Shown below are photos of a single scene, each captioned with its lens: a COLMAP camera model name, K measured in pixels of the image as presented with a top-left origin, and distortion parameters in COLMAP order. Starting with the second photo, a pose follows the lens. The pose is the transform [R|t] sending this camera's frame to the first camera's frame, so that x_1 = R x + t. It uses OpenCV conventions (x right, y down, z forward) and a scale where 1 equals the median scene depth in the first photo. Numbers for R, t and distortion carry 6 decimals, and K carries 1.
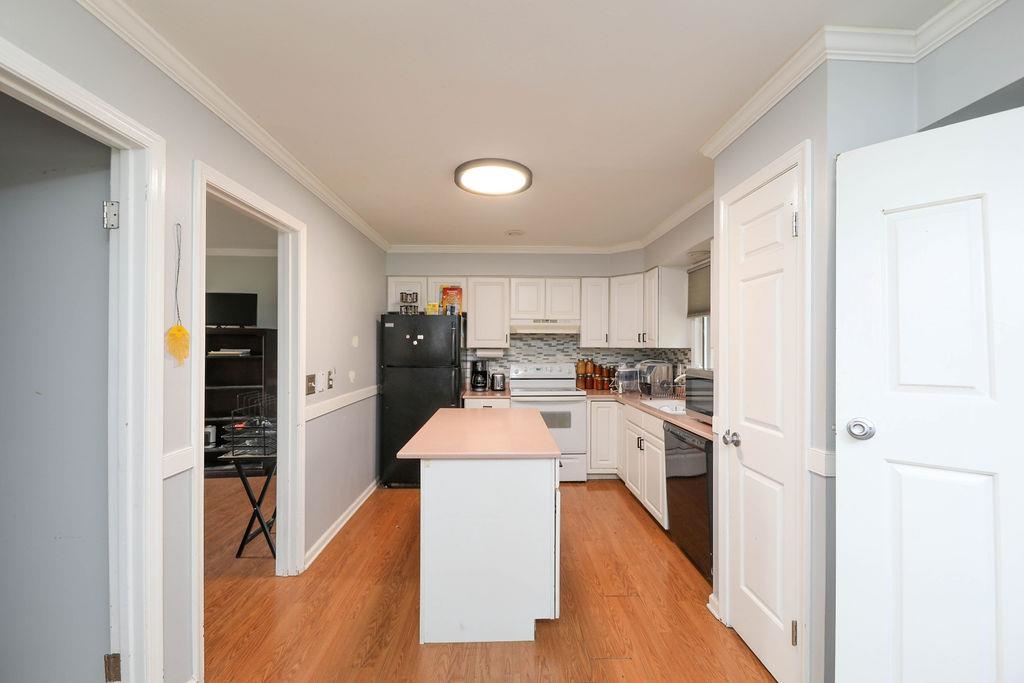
lens RADIAL K [[410.7, 0, 518.5], [0, 410.7, 345.8], [0, 0, 1]] dist [-0.000608, -0.003477]
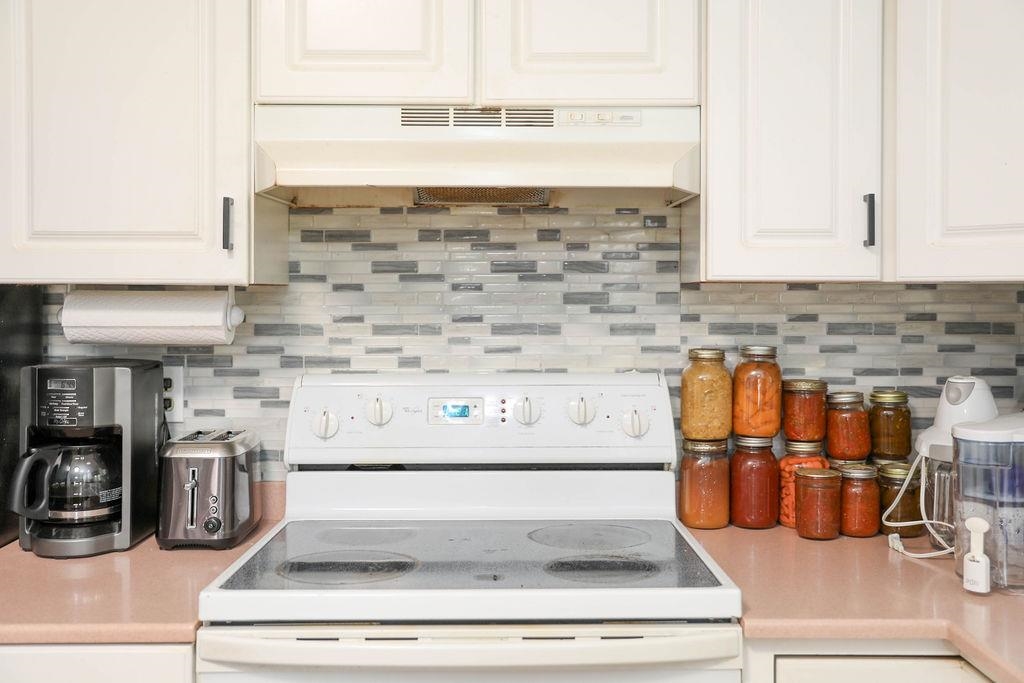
lens RADIAL K [[1050.3, 0, 501.2], [0, 1050.3, 302.0], [0, 0, 1]] dist [0.003078, 0.000000]
pose [[0.998516, -0.001170, -0.054446, 0.091311], [0.001041, 0.999997, -0.002385, 0.012864], [0.054449, 0.002324, 0.998514, 0.560802]]
